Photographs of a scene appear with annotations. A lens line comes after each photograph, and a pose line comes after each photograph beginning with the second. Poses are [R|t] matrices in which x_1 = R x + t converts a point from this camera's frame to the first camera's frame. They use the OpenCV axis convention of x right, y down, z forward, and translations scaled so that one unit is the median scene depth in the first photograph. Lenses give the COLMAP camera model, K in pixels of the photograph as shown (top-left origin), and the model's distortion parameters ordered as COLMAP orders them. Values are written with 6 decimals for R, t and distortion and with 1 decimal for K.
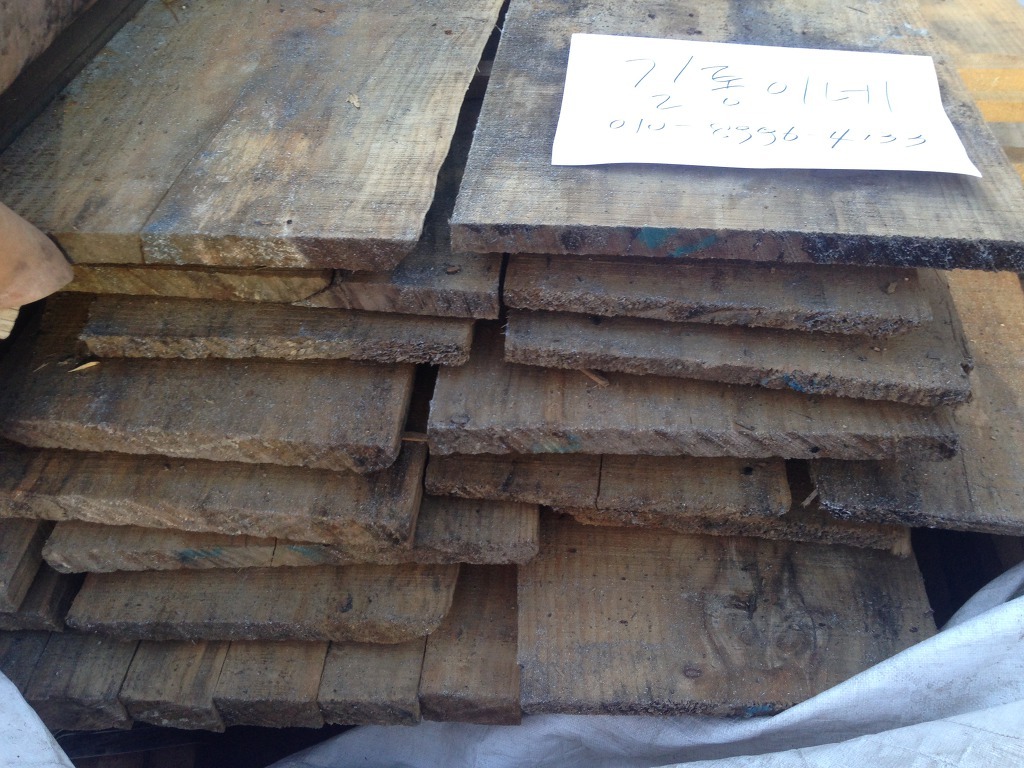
lens RADIAL K [[983.0, 0, 511.9], [0, 983.0, 384.6], [0, 0, 1]] dist [0.075483, 0.000000]
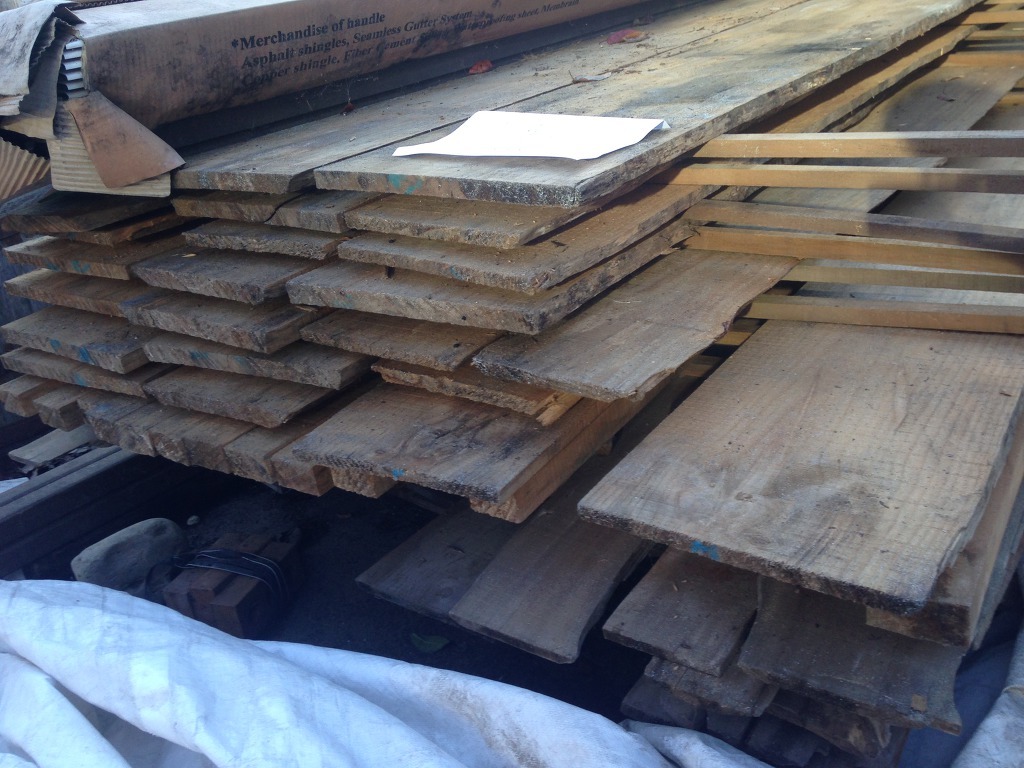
lens RADIAL K [[983.0, 0, 512.6], [0, 983.0, 382.9], [0, 0, 1]] dist [0.075483, 0.000000]
pose [[0.854618, 0.138786, -0.500366, 1.204142], [-0.263399, 0.946308, -0.187406, 0.449988], [0.447492, 0.291957, 0.845288, -0.287894]]
